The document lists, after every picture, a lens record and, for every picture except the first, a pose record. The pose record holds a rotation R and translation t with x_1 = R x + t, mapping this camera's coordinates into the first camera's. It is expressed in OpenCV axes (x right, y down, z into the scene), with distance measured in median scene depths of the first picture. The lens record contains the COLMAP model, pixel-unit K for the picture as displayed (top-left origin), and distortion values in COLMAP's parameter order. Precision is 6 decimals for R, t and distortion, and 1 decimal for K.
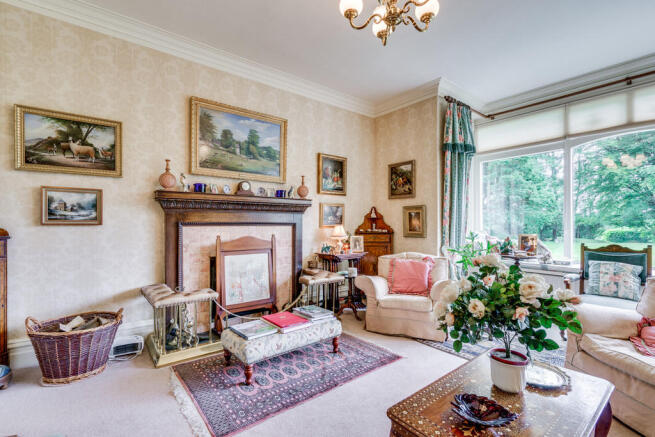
lens RADIAL K [[300.3, 0, 326.9], [0, 300.3, 221.7], [0, 0, 1]] dist [0.005829, 0.000795]
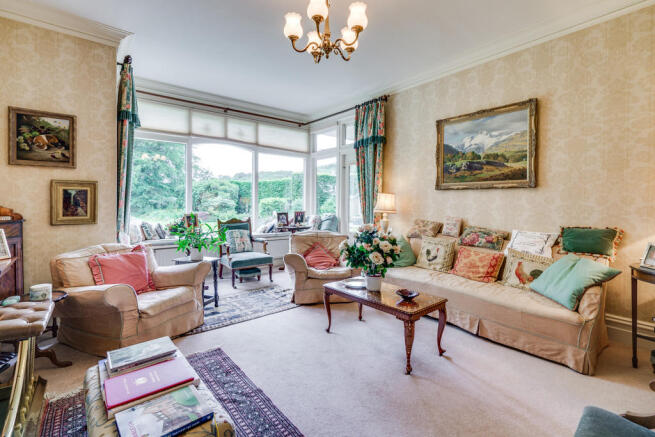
lens RADIAL K [[300.3, 0, 325.9], [0, 300.3, 204.3], [0, 0, 1]] dist [0.005829, 0.000795]
pose [[0.011448, -0.006727, 0.999912, -0.419355], [-0.009305, 0.999933, 0.006833, -0.007058], [-0.999891, -0.009383, 0.011385, 0.398606]]
